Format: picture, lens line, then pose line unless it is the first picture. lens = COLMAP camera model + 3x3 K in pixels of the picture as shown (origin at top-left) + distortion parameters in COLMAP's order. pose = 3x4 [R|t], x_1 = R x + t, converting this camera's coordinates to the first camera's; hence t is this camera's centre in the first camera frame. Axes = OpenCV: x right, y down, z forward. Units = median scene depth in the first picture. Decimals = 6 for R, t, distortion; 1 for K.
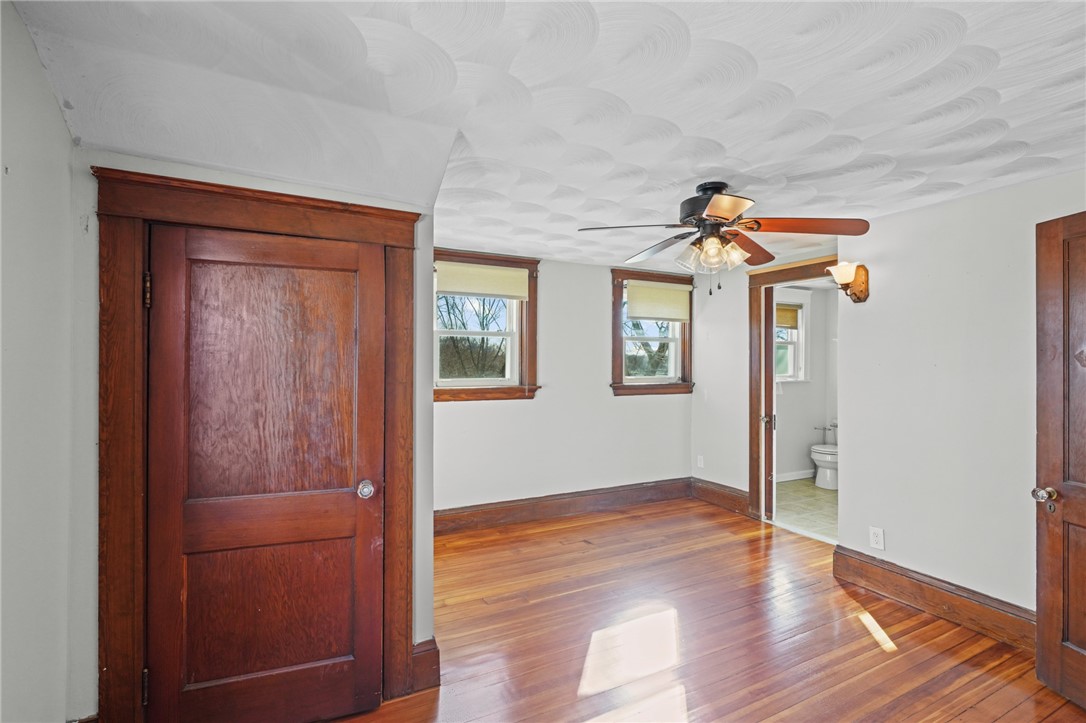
lens RADIAL K [[504.4, 0, 542.8], [0, 504.4, 359.5], [0, 0, 1]] dist [-0.001025, 0.000221]
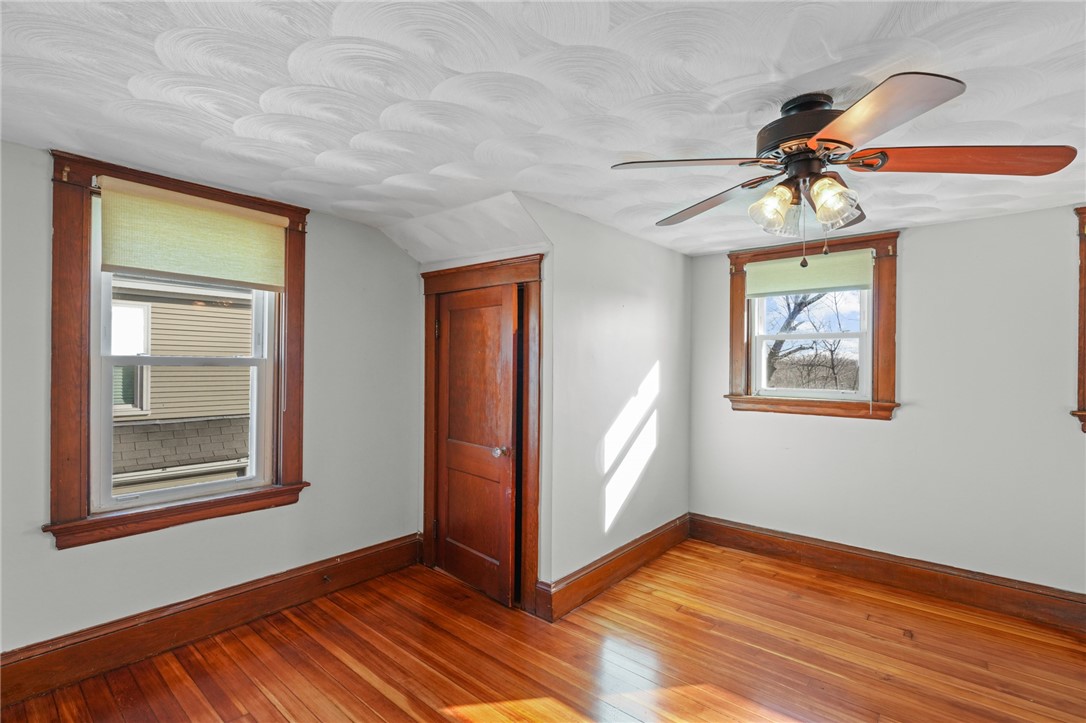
lens RADIAL K [[504.4, 0, 539.7], [0, 504.4, 366.2], [0, 0, 1]] dist [-0.001025, 0.000221]
pose [[0.374859, -0.001844, -0.927080, 0.559026], [-0.006338, 0.999970, -0.004552, 0.006214], [0.927060, 0.007582, 0.374836, 0.289582]]
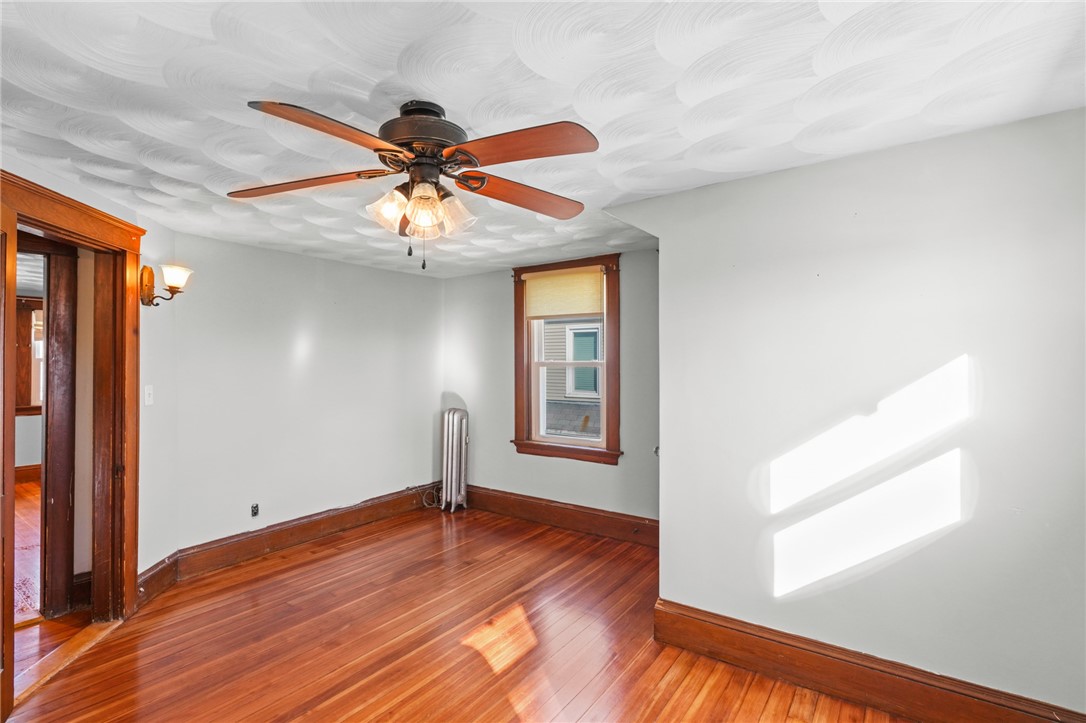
lens RADIAL K [[504.4, 0, 534.3], [0, 504.4, 360.1], [0, 0, 1]] dist [-0.001025, 0.000221]
pose [[-0.887372, -0.012156, -0.460894, 0.353939], [-0.007953, 0.999907, -0.011059, 0.003443], [0.460986, -0.006148, -0.887386, 1.118456]]
